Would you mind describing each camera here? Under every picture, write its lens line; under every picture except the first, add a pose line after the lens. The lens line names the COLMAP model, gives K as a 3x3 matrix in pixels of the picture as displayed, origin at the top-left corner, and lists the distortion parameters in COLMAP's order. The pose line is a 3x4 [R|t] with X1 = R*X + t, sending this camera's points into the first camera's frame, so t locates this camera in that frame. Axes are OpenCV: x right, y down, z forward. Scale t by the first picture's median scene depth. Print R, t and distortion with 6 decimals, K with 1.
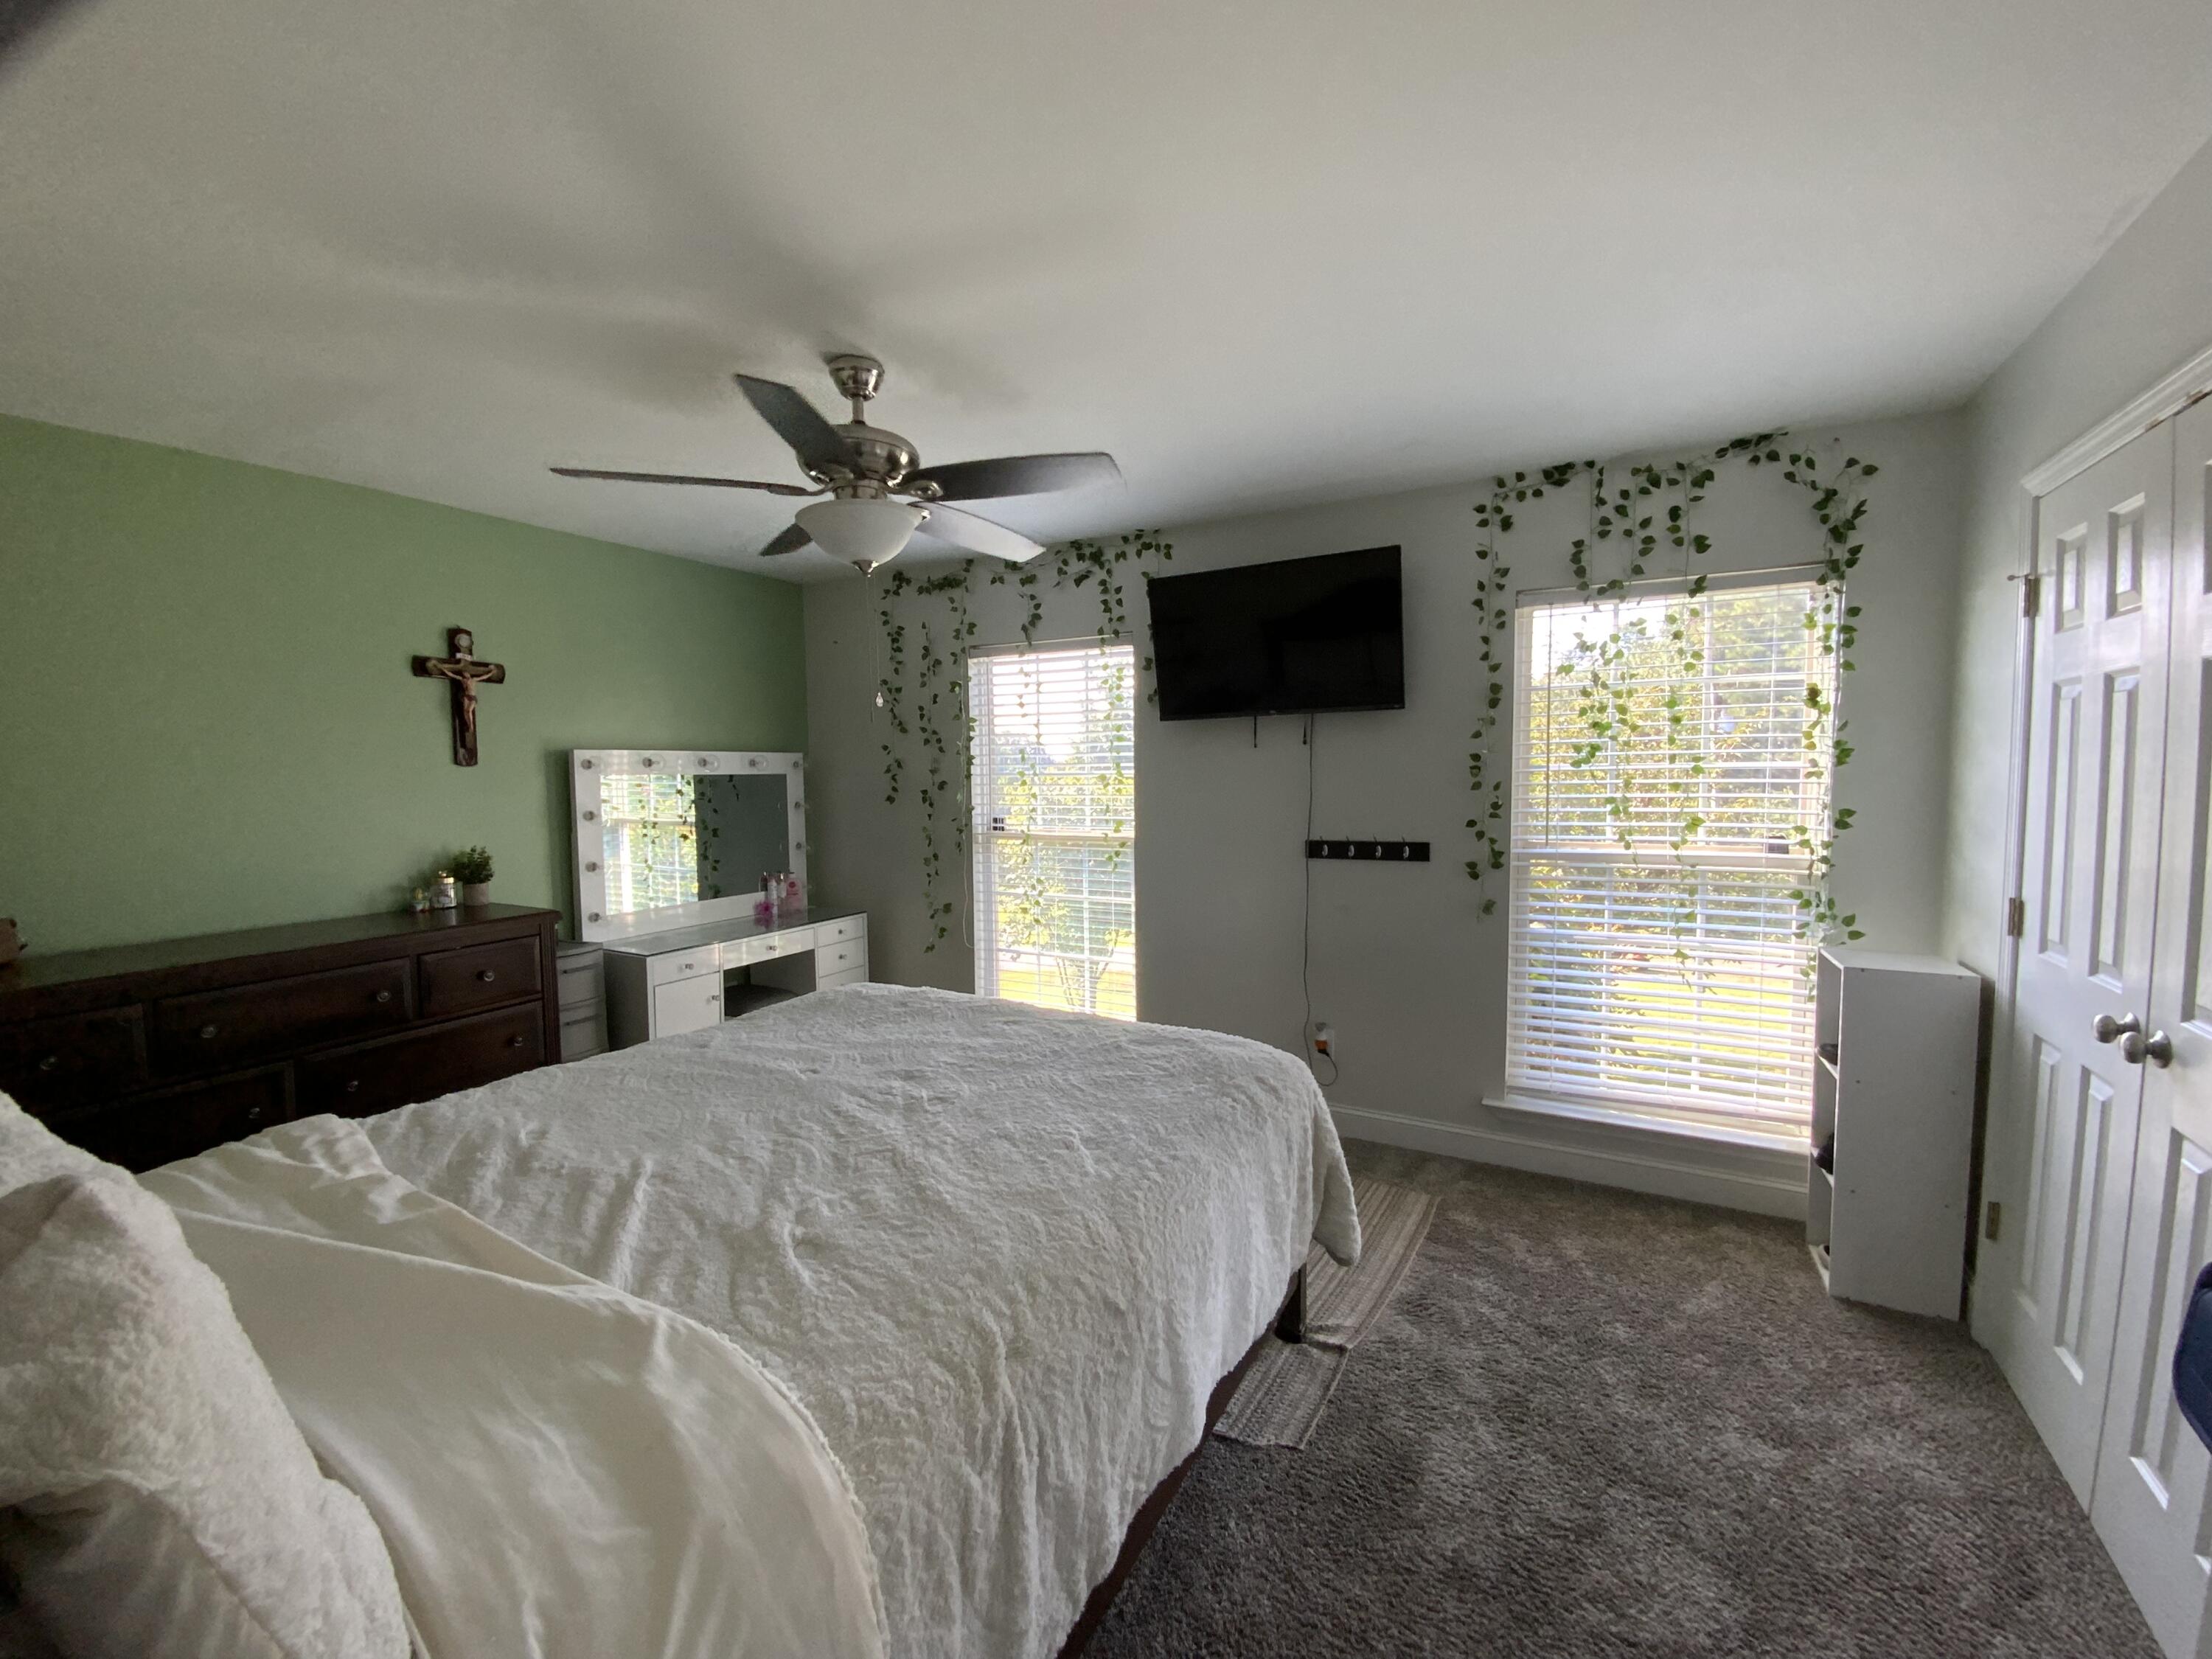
lens RADIAL K [[885.8, 0, 1113.3], [0, 885.8, 833.9], [0, 0, 1]] dist [0.003139, -0.001221]
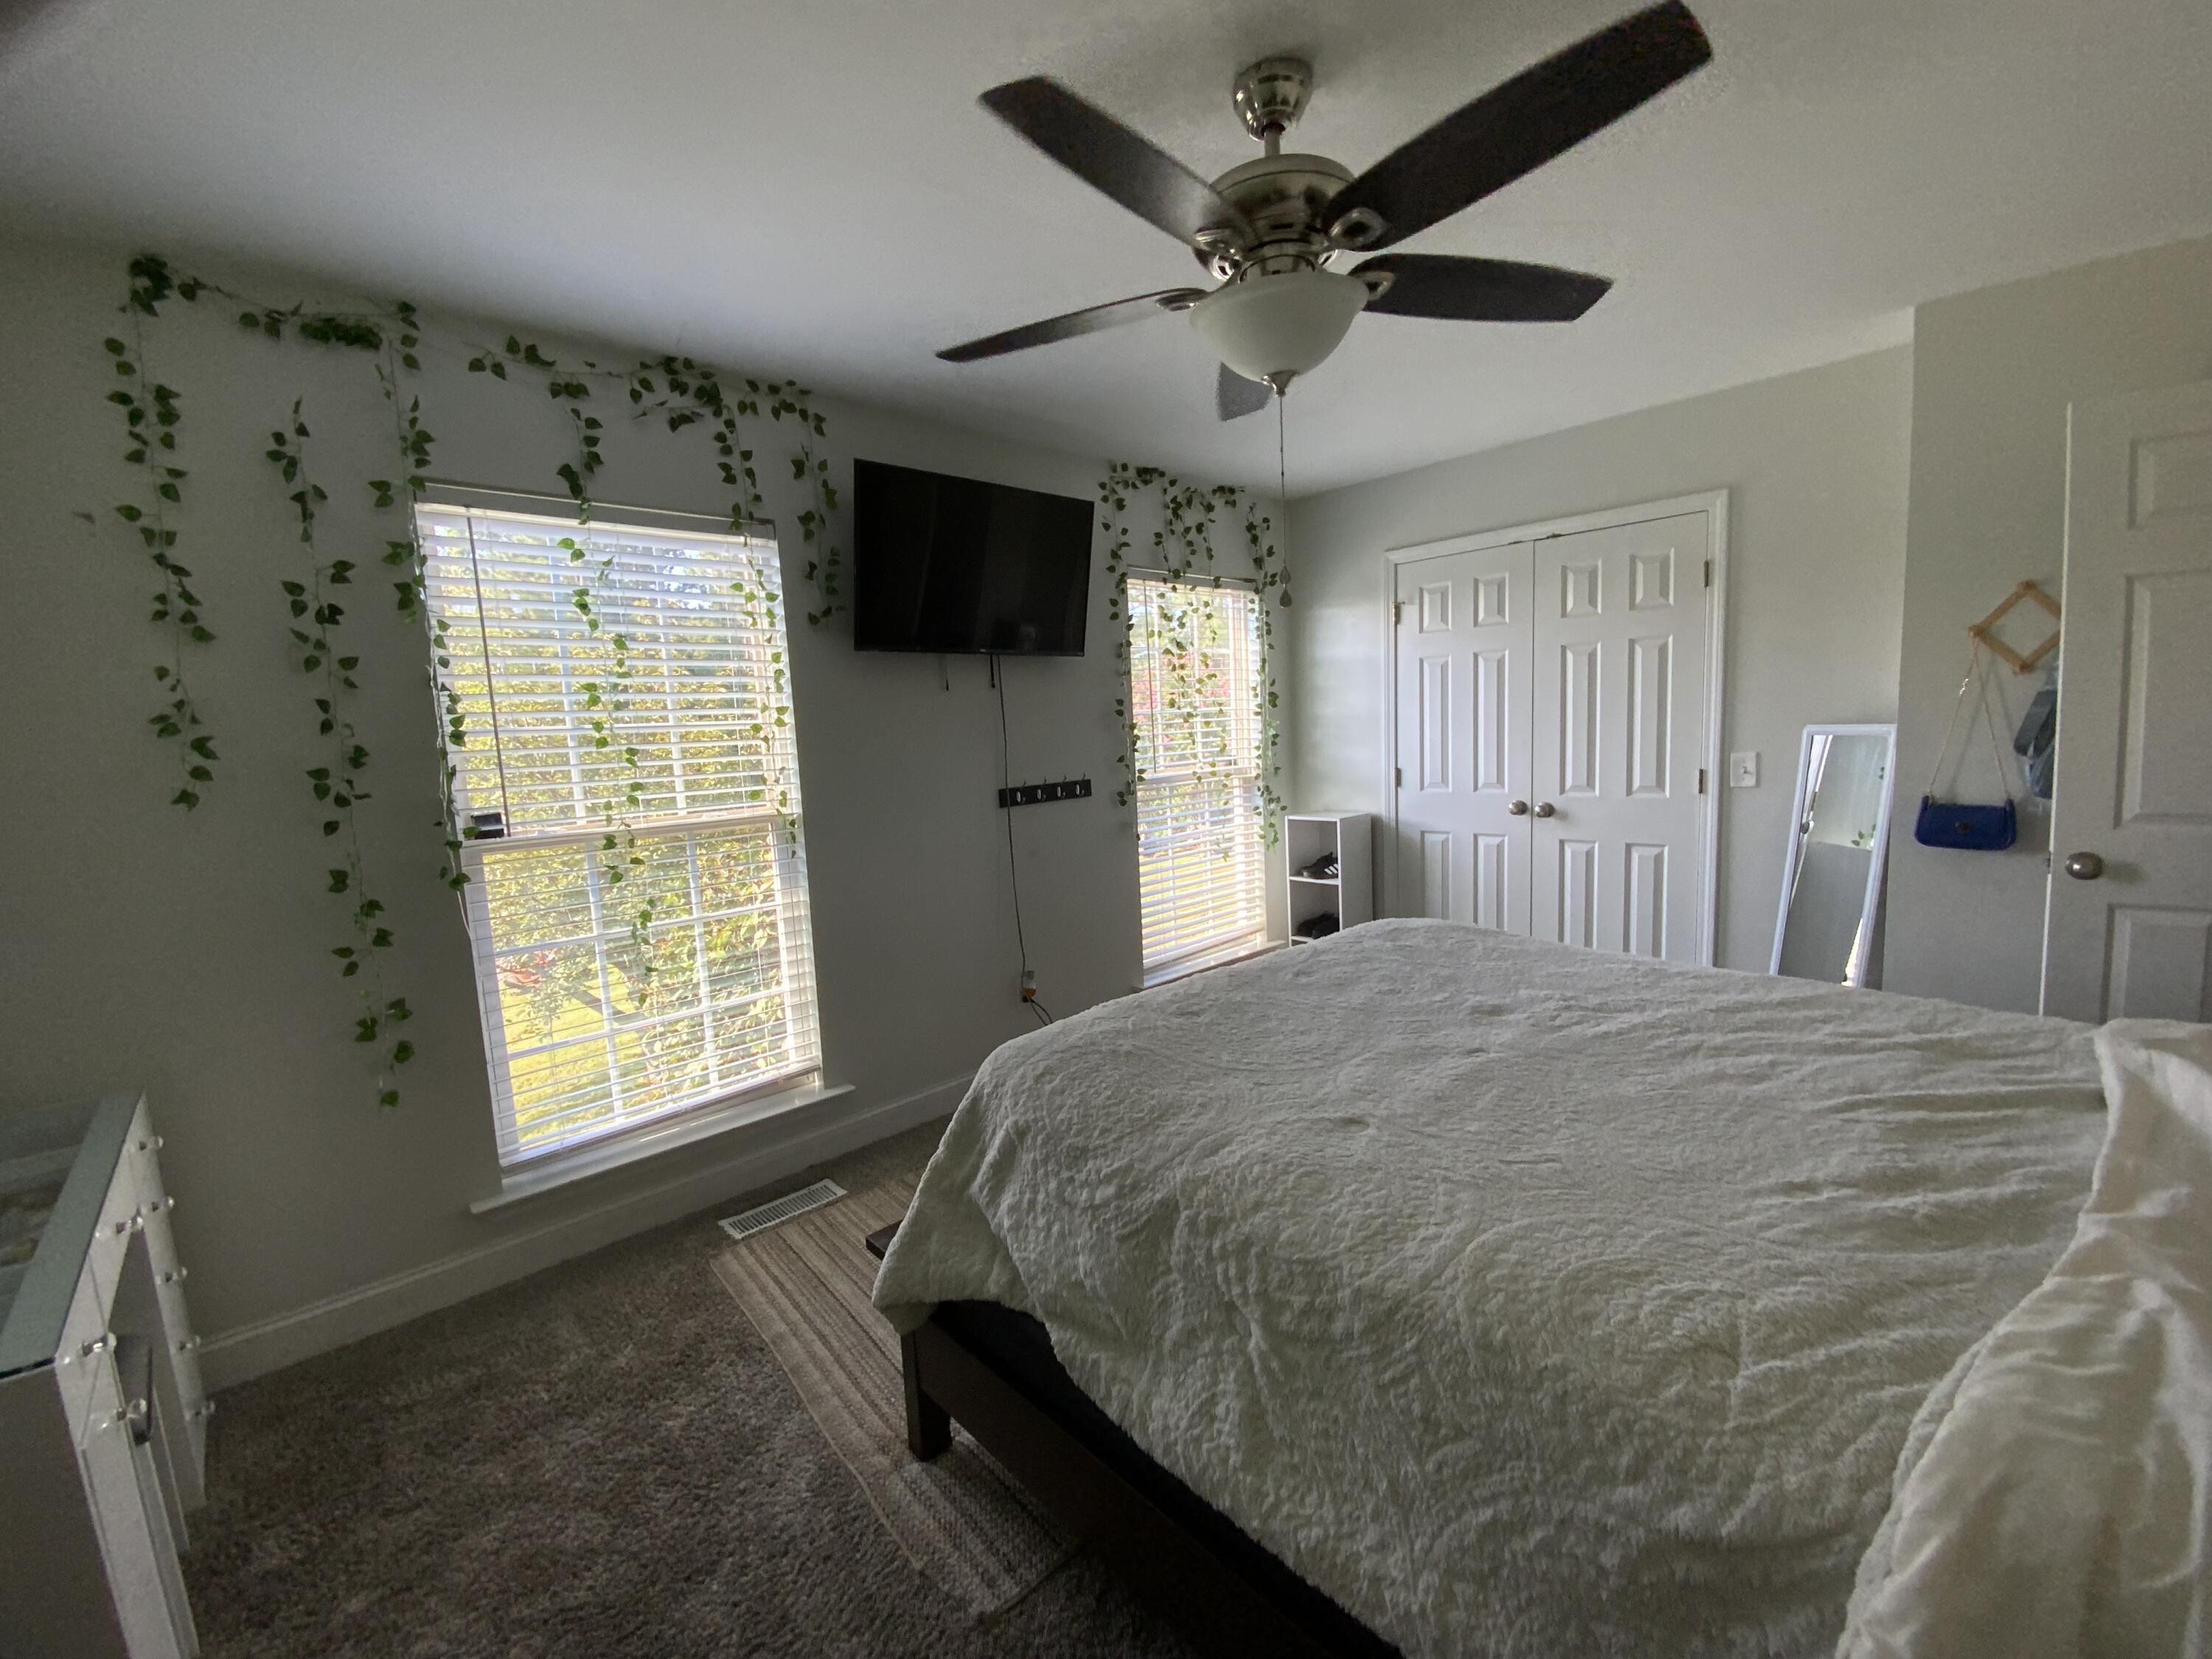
lens RADIAL K [[885.8, 0, 1116.6], [0, 885.8, 835.1], [0, 0, 1]] dist [0.003139, -0.001221]
pose [[0.316366, -0.117683, 0.941309, -0.659432], [0.111051, 0.990047, 0.086454, -0.012636], [-0.942115, 0.077182, 0.326286, 0.590527]]
